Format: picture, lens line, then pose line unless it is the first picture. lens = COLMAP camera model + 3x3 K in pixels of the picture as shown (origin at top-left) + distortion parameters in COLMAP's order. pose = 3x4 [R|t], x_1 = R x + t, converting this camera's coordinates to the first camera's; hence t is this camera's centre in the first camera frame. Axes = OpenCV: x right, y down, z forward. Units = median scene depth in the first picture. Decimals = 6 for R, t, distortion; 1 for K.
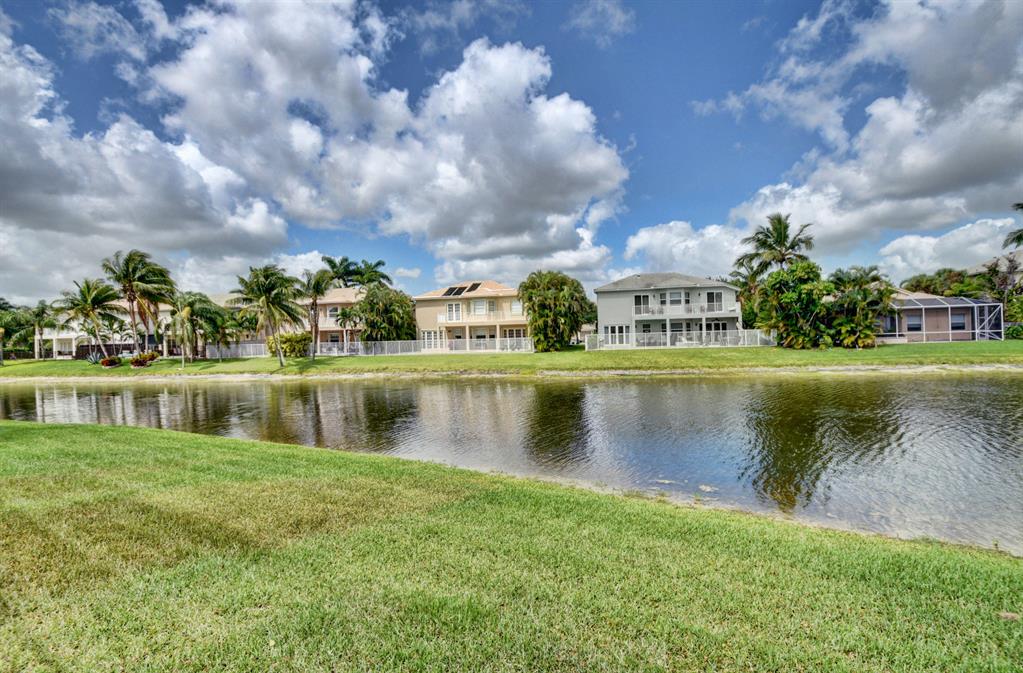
lens RADIAL K [[496.0, 0, 519.7], [0, 496.0, 325.1], [0, 0, 1]] dist [-0.001063, -0.015261]
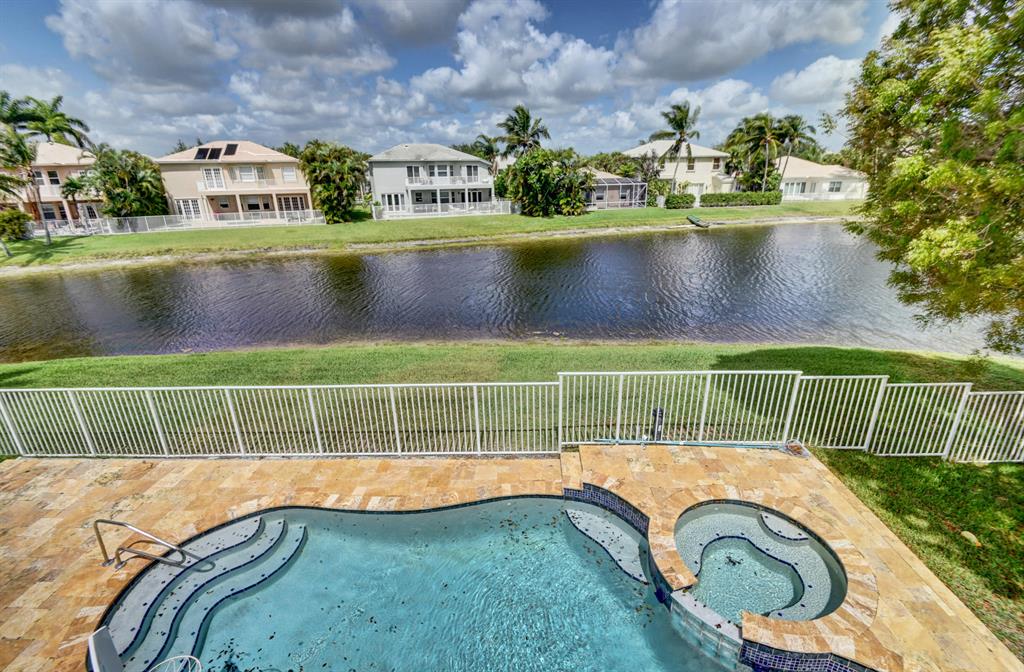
lens RADIAL K [[454.6, 0, 517.7], [0, 454.6, 328.5], [0, 0, 1]] dist [0.017823, -0.020391]
pose [[0.850035, -0.157164, 0.502733, -0.152188], [-0.017826, 0.945317, 0.325664, -0.060610], [-0.526425, -0.285788, 0.800751, -0.078108]]
